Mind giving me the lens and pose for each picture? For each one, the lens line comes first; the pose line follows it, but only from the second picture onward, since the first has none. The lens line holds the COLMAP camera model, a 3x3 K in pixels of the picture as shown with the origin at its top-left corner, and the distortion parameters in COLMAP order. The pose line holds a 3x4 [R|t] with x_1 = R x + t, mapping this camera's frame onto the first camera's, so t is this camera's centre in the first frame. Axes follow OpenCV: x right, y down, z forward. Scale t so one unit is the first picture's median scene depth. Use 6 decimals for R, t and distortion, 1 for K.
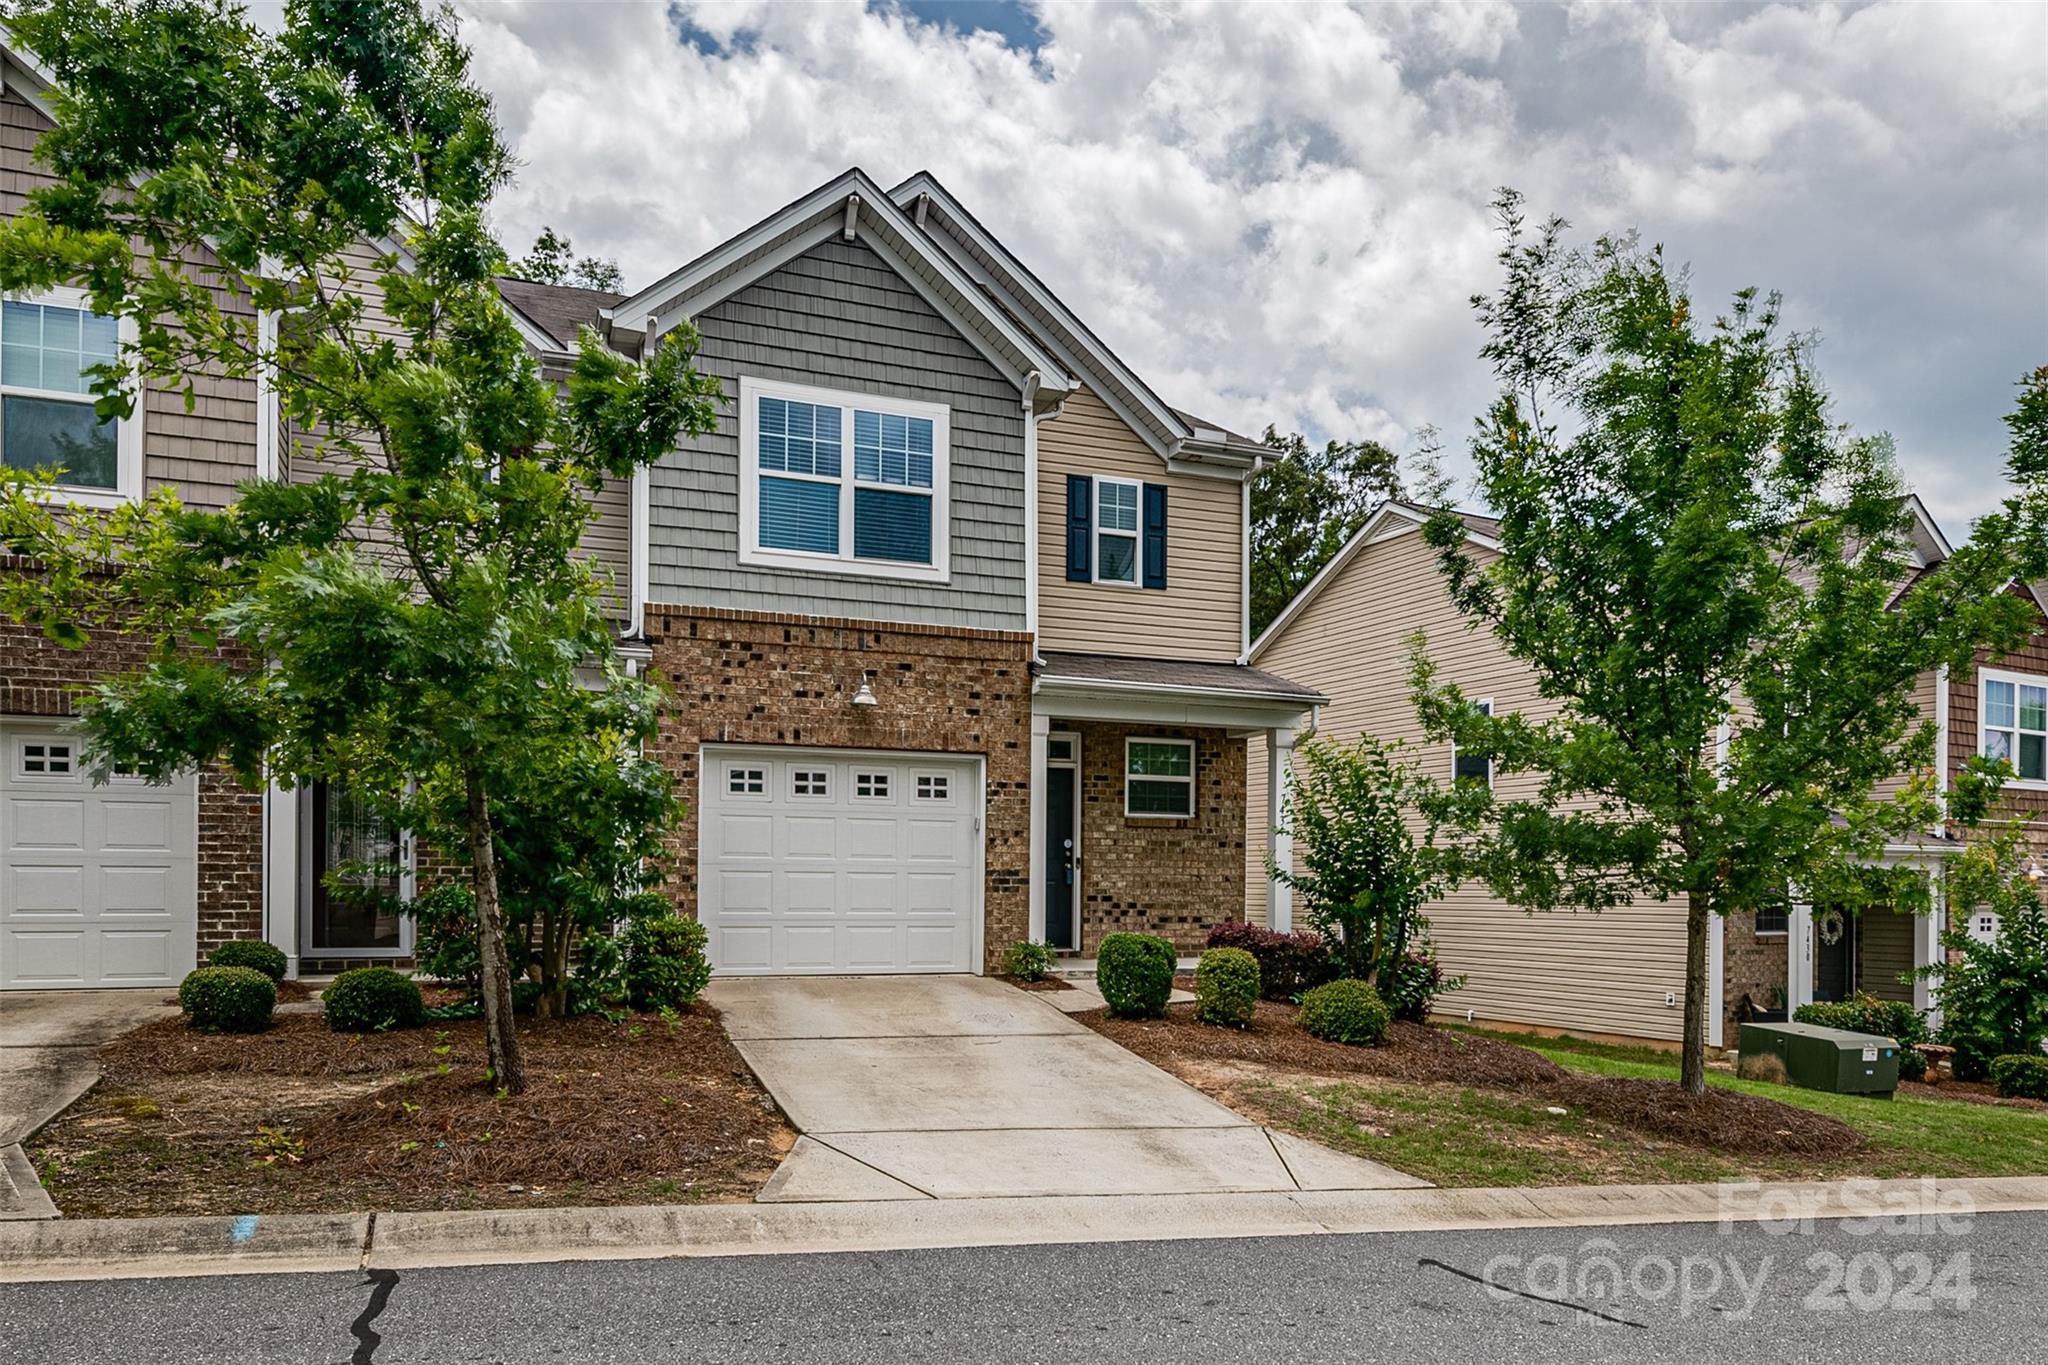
lens RADIAL K [[919.3, 0, 1024.4], [0, 919.3, 605.6], [0, 0, 1]] dist [0.000335, 0.000320]
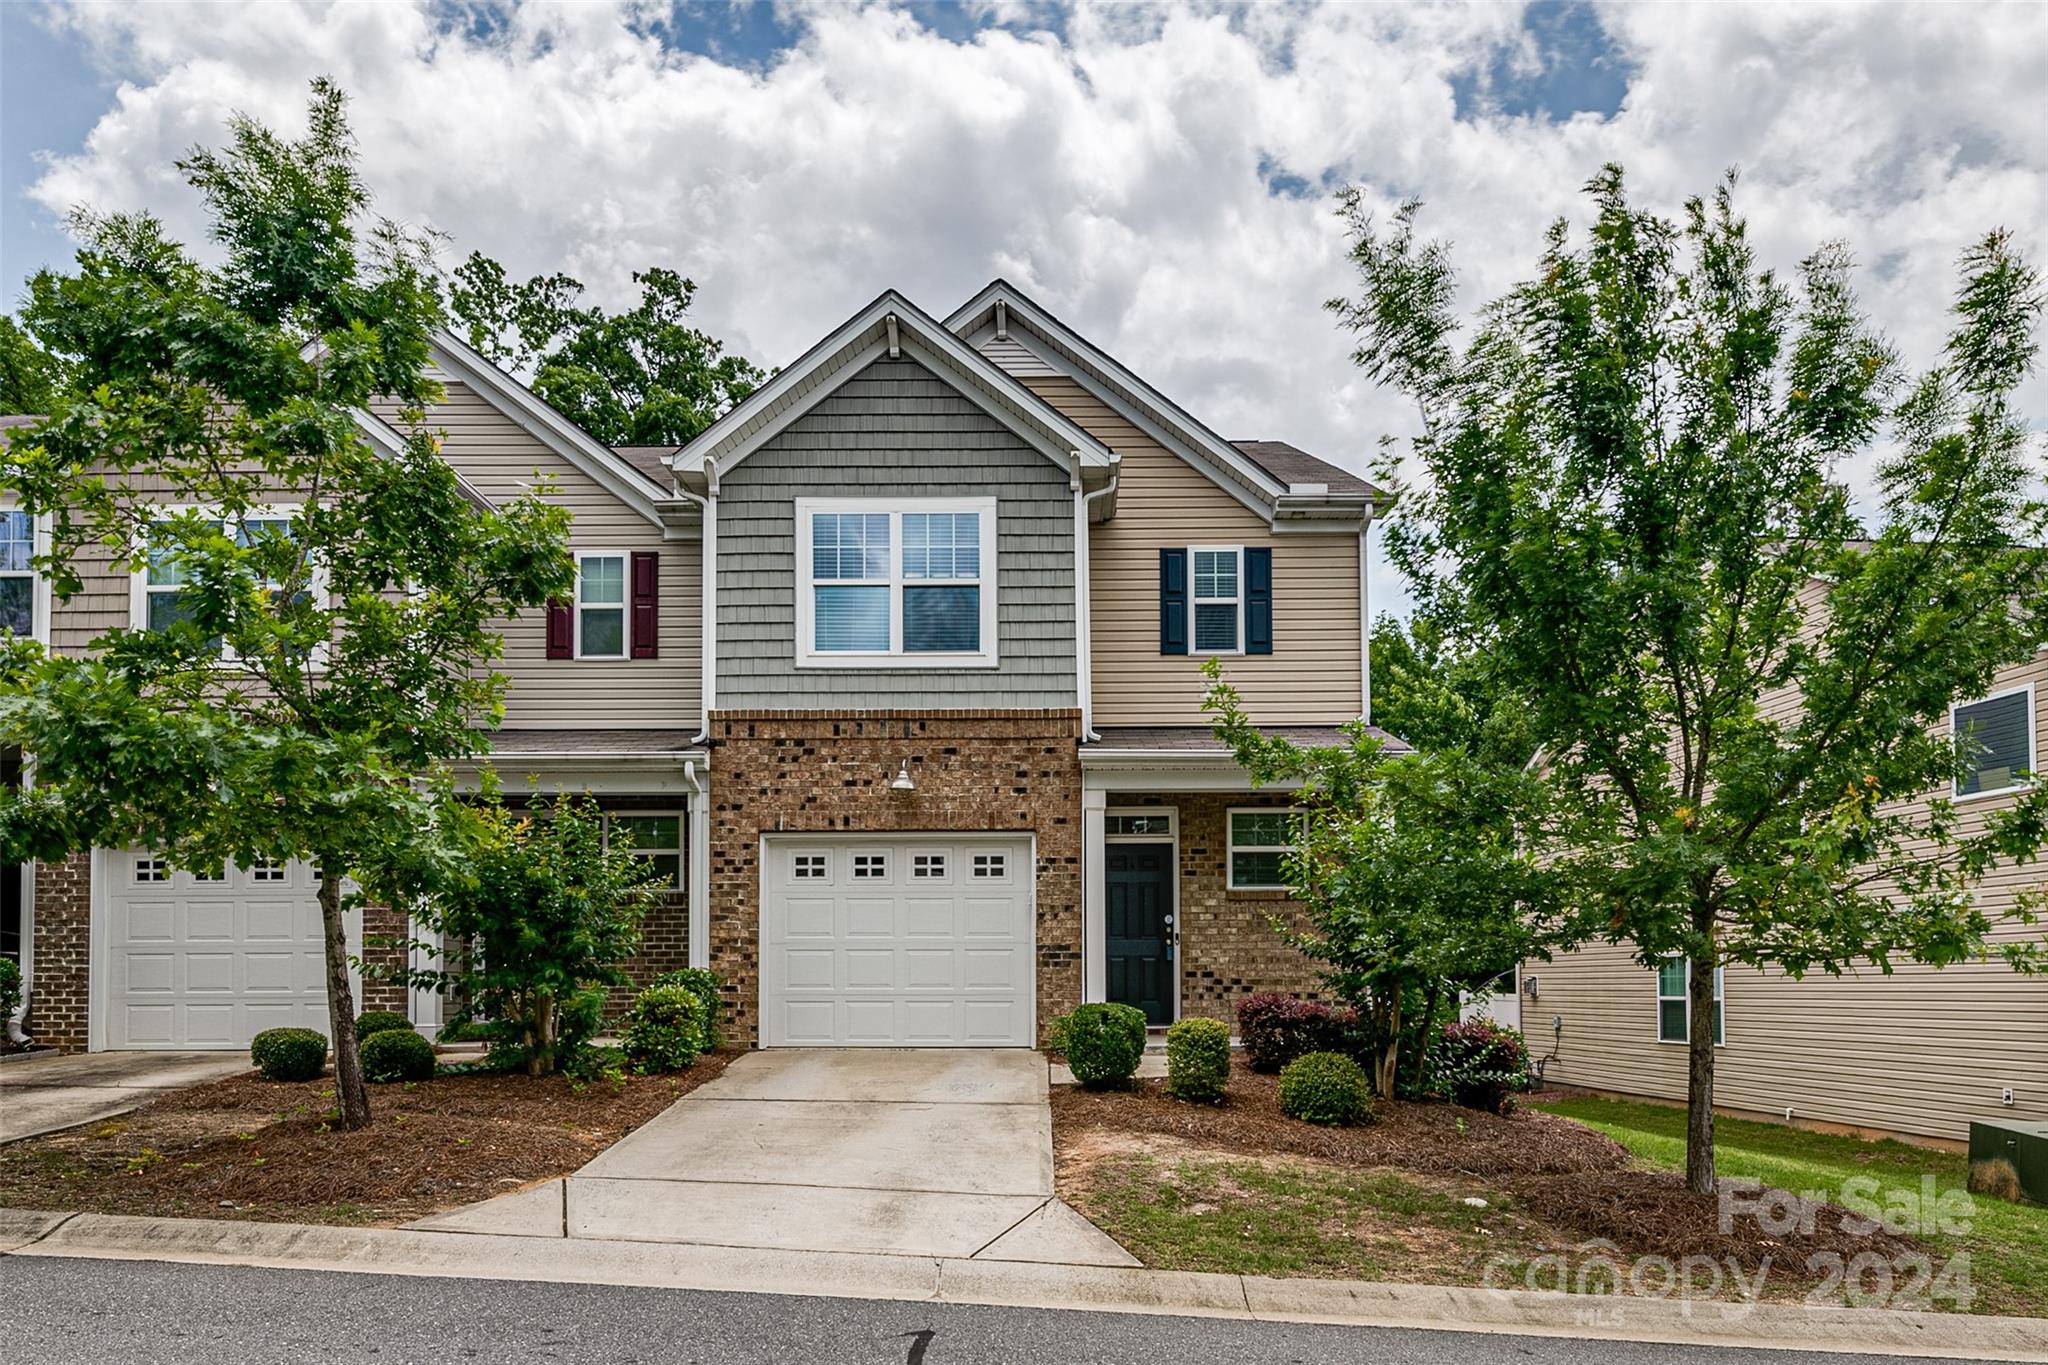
lens RADIAL K [[894.2, 0, 1024.0], [0, 894.2, 682.5], [0, 0, 1]] dist [0.001563, -0.000472]
pose [[0.963820, -0.092632, -0.249939, 0.200730], [0.088316, 0.995686, -0.028455, 0.024172], [0.251497, 0.005352, 0.967843, 0.037743]]
